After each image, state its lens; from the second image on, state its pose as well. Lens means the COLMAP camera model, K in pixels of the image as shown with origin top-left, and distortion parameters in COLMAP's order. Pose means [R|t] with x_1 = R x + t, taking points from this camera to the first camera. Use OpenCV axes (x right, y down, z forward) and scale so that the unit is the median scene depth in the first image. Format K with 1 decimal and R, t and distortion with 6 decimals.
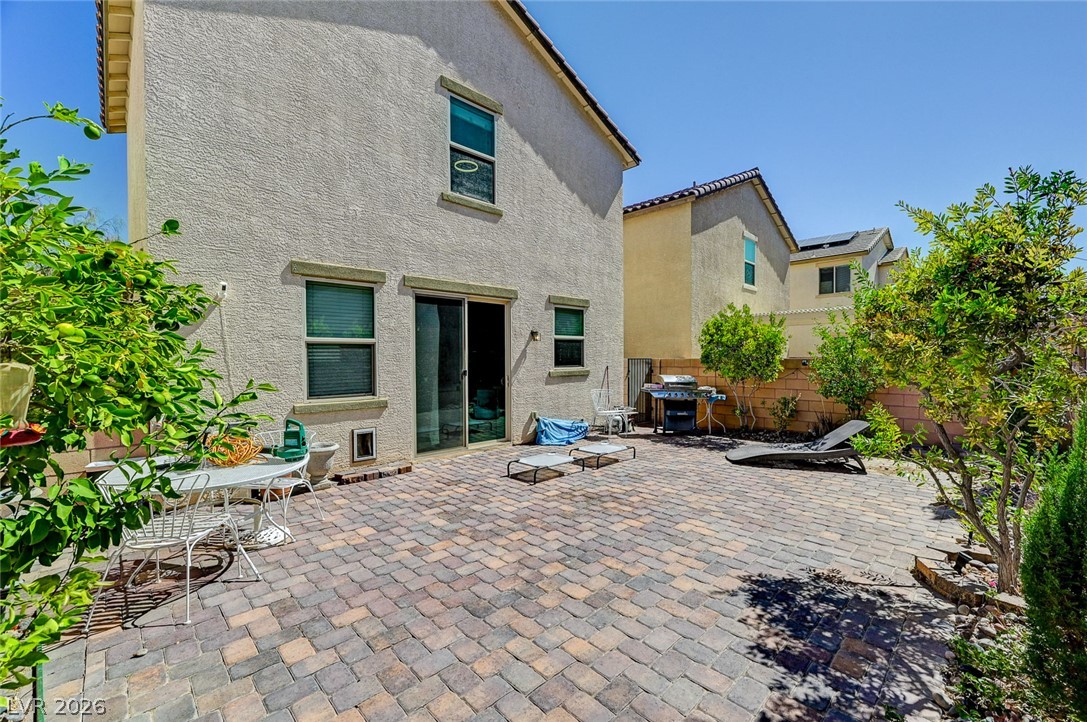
lens RADIAL K [[435.7, 0, 546.1], [0, 435.7, 360.6], [0, 0, 1]] dist [-0.005951, 0.002856]
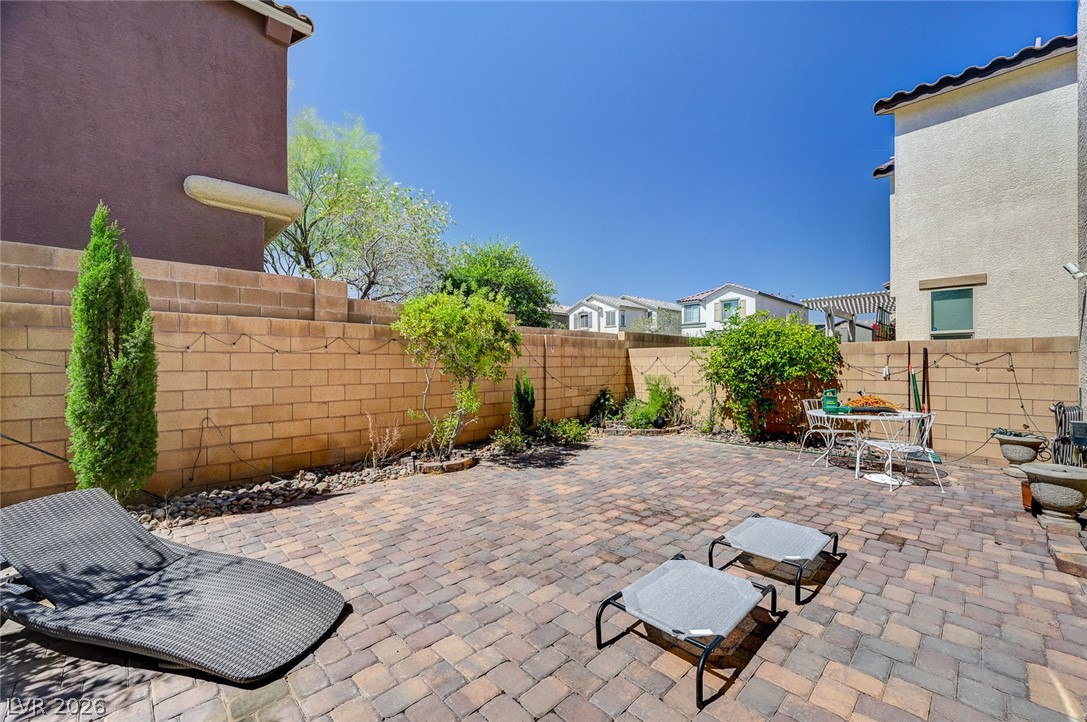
lens RADIAL K [[435.7, 0, 543.2], [0, 435.7, 363.1], [0, 0, 1]] dist [-0.005951, 0.002856]
pose [[-0.999973, 0.004531, -0.005836, 0.342657], [0.004484, 0.999957, 0.008082, 0.016609], [0.005873, 0.008055, -0.999950, 1.843641]]
